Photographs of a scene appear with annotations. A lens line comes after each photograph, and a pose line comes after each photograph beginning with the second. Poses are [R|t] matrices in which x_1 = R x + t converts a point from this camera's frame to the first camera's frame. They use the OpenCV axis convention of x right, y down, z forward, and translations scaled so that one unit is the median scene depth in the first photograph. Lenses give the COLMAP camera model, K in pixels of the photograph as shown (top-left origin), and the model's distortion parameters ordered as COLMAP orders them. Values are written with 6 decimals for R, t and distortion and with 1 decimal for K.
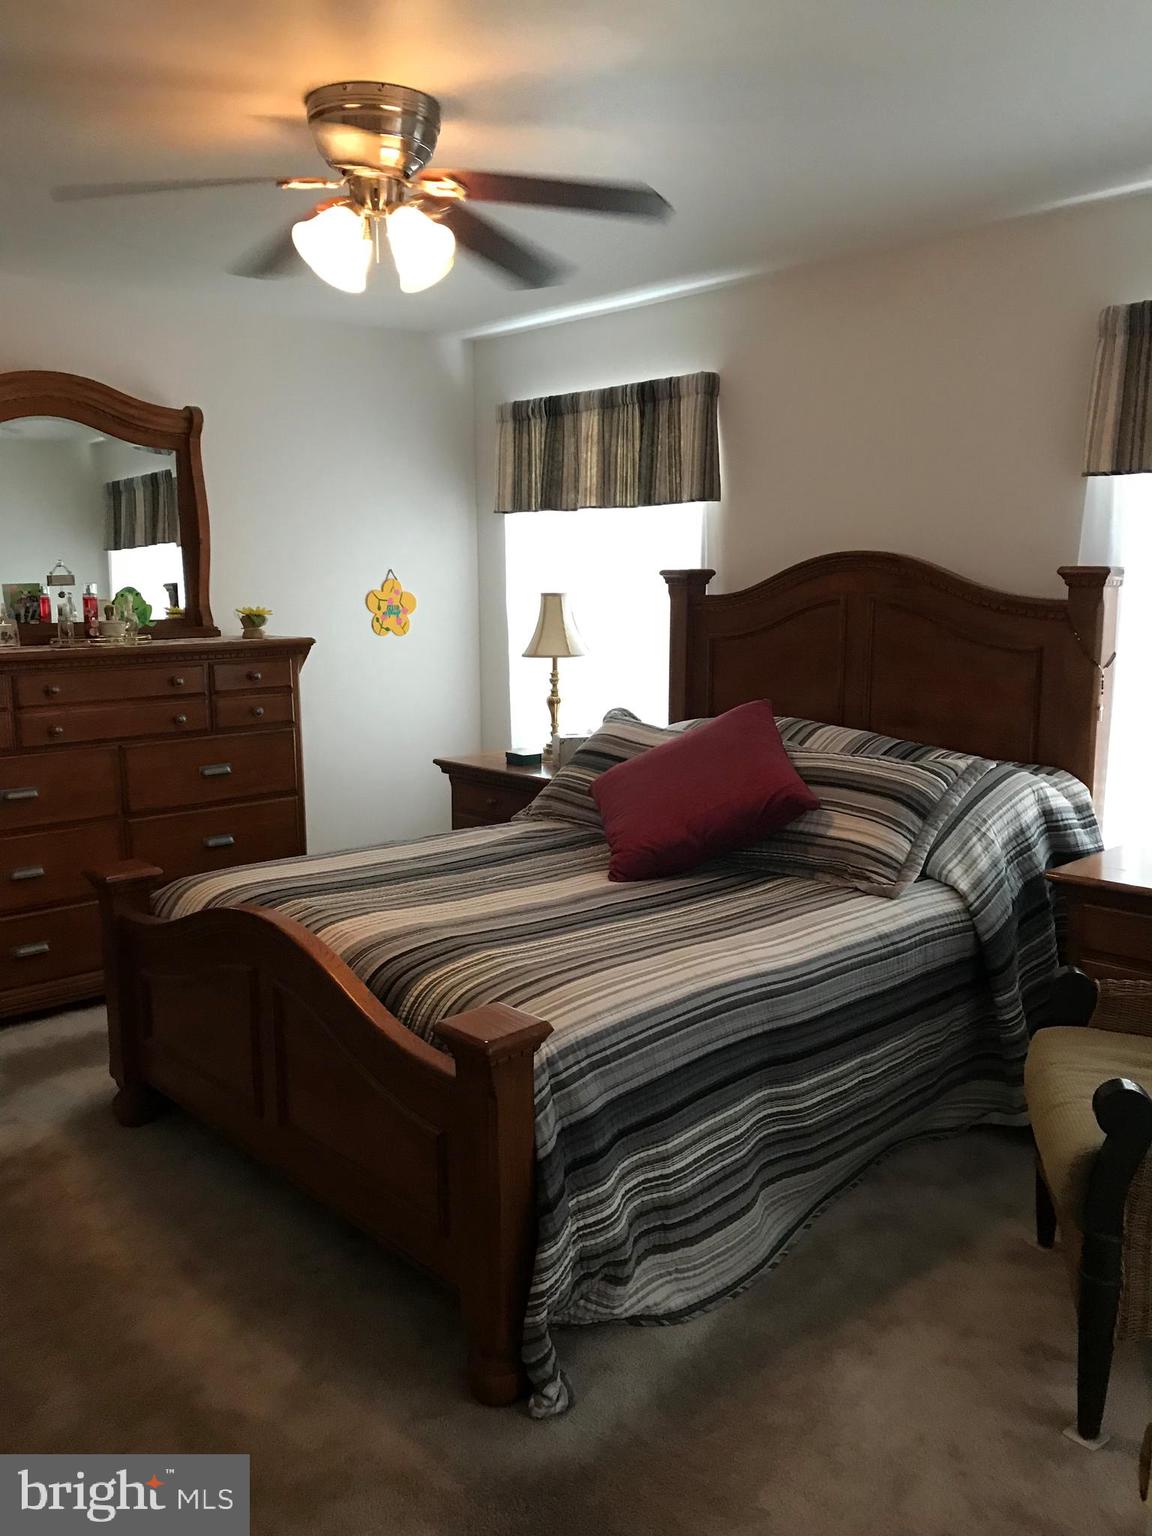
lens RADIAL K [[1251.2, 0, 576.9], [0, 1251.2, 749.0], [0, 0, 1]] dist [0.043253, -0.080047]
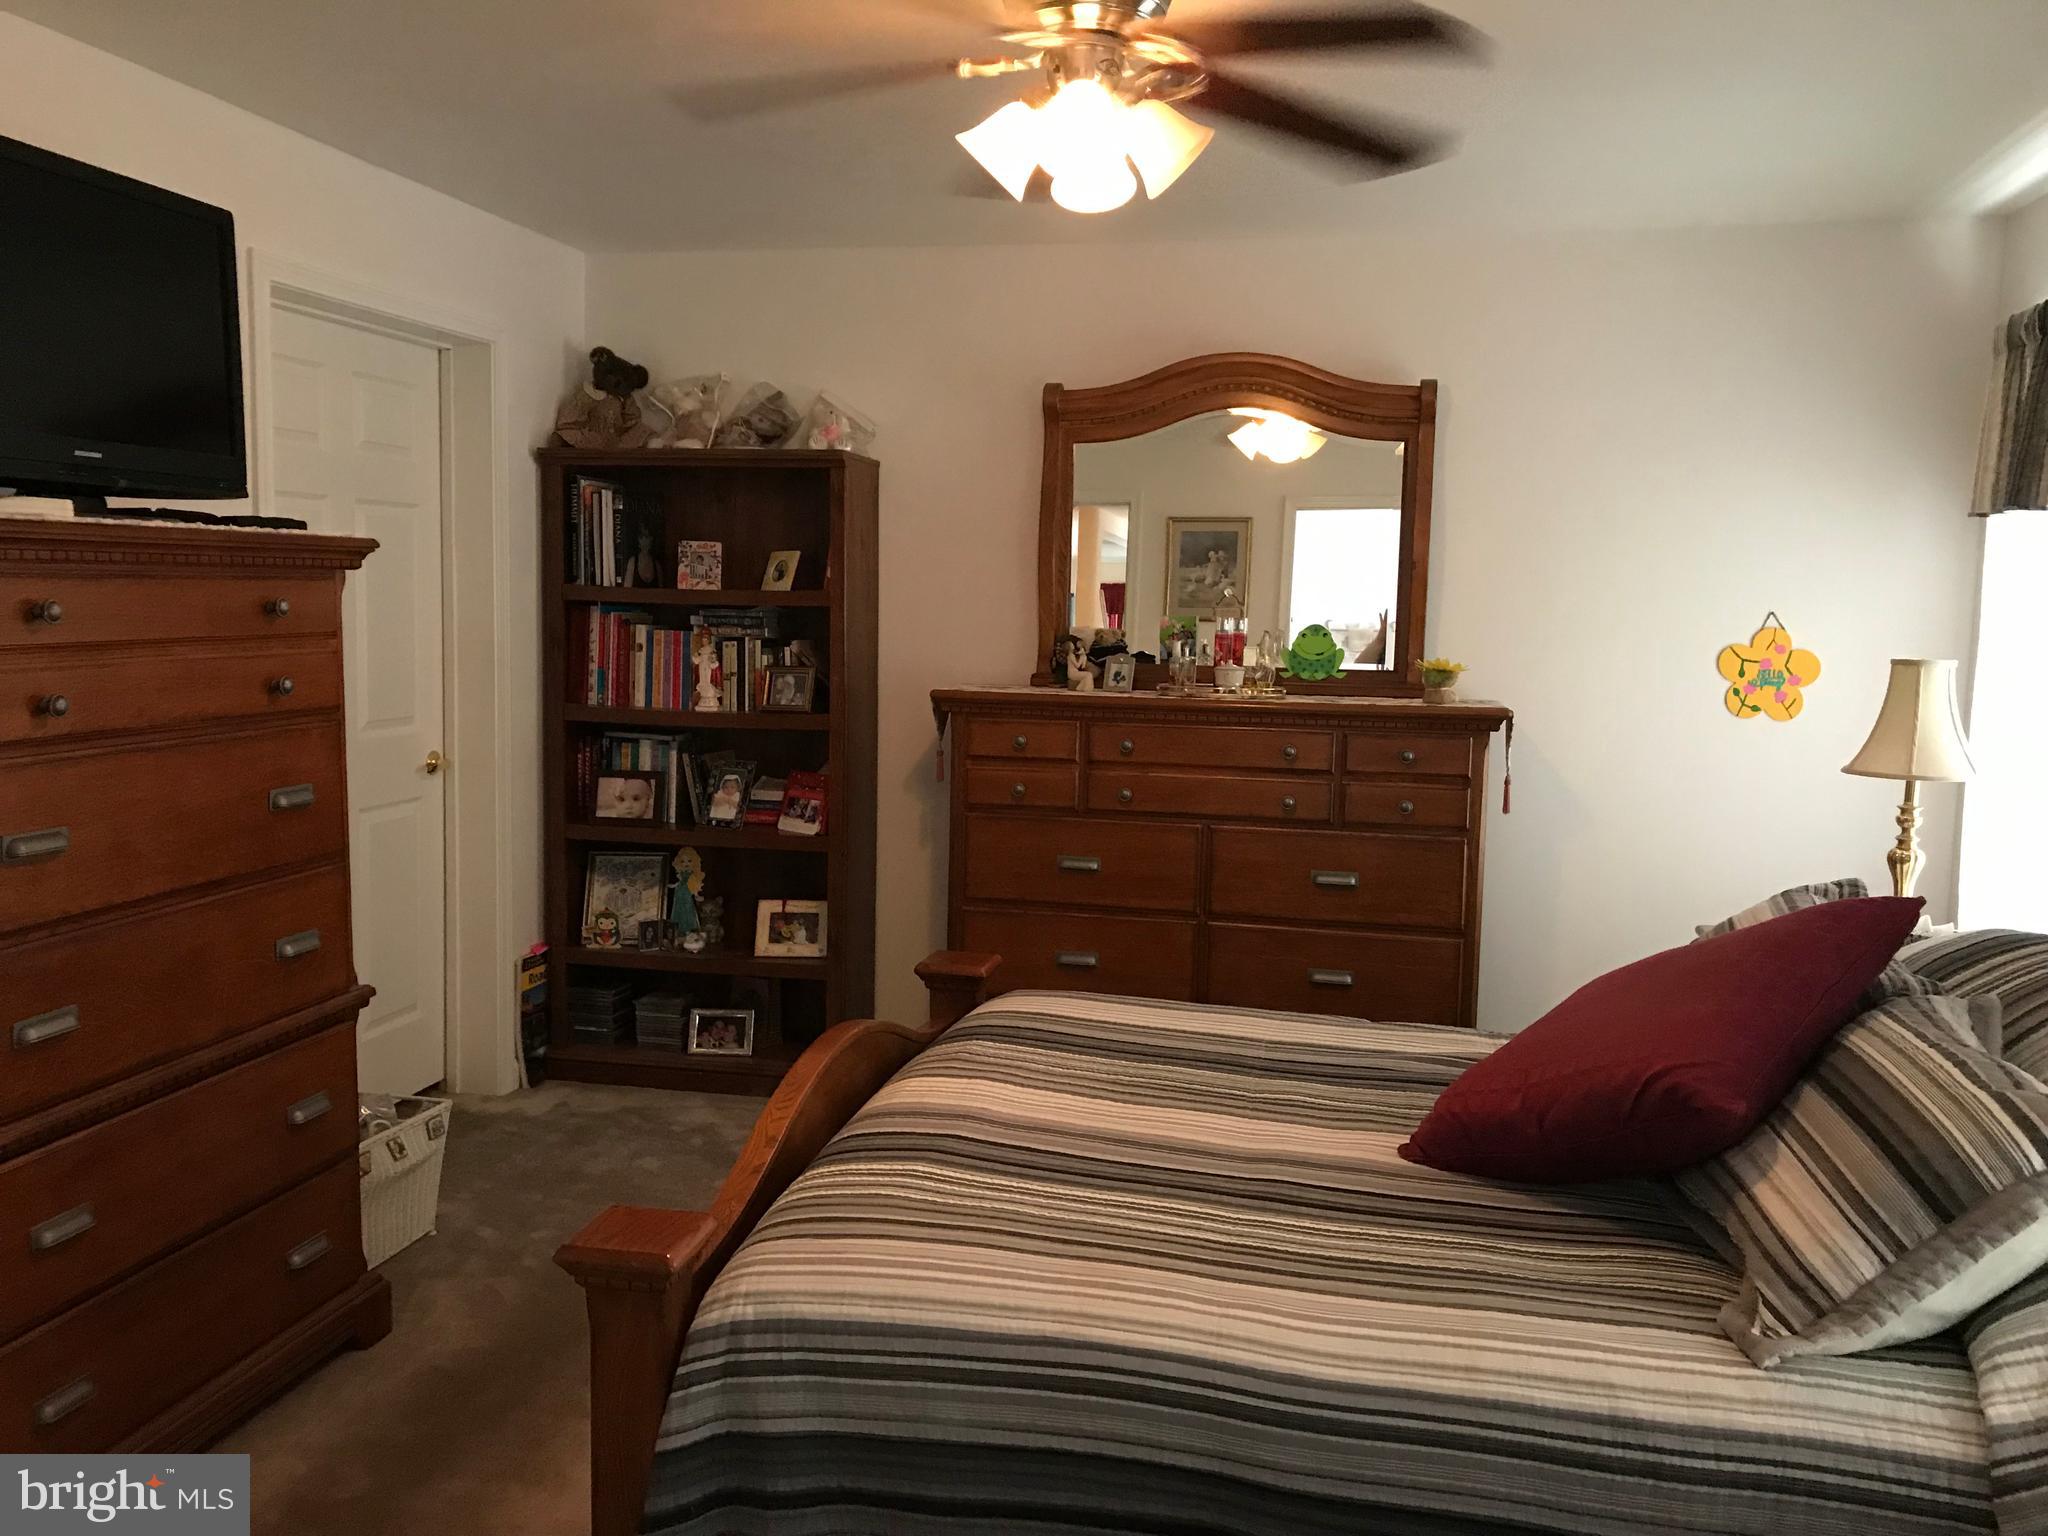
lens RADIAL K [[1668.3, 0, 1027.1], [0, 1668.3, 751.0], [0, 0, 1]] dist [0.043253, -0.080047]
pose [[0.569174, 0.095600, -0.816640, 0.534509], [-0.139006, 0.990109, 0.019025, -0.067926], [0.810382, 0.102689, 0.576833, 0.393663]]
